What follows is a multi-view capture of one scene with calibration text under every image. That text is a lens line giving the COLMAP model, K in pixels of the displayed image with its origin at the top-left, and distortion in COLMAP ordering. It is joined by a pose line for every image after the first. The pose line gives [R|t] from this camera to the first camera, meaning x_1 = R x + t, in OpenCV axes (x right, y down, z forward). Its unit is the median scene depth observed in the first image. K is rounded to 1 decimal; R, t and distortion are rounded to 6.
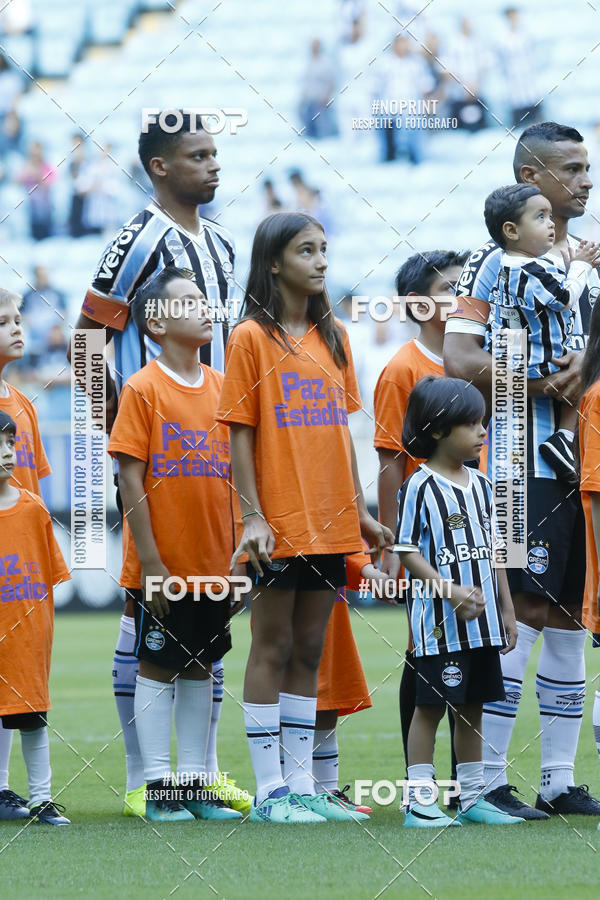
lens RADIAL K [[663.8, 0, 297.0], [0, 663.8, 448.9], [0, 0, 1]] dist [-0.001029, 0.006324]
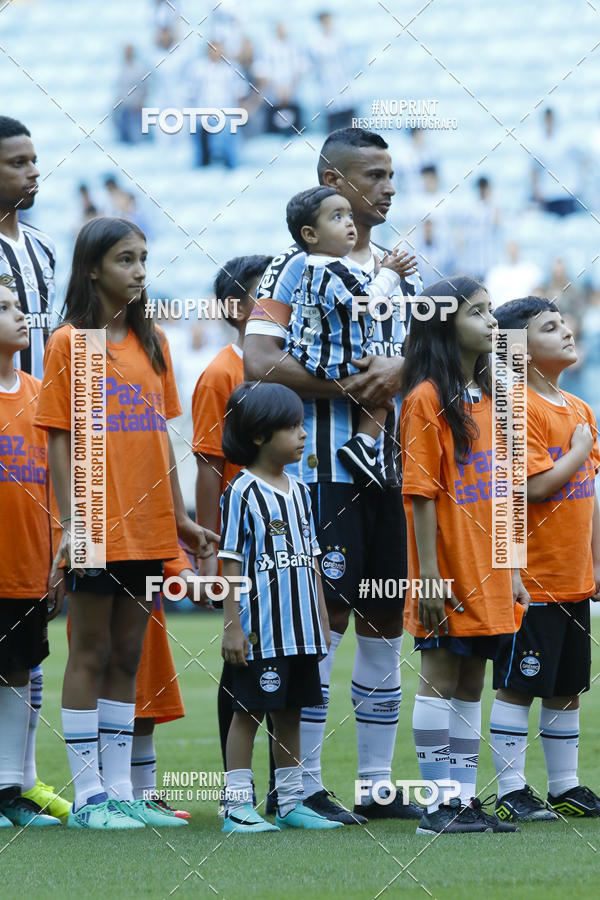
lens RADIAL K [[663.8, 0, 312.2], [0, 663.8, 451.1], [0, 0, 1]] dist [-0.001029, 0.006324]
pose [[0.999986, -0.005236, 0.000445, 0.298241], [0.005236, 0.999986, -0.000639, -0.002858], [-0.000441, 0.000641, 1.000000, 0.000627]]
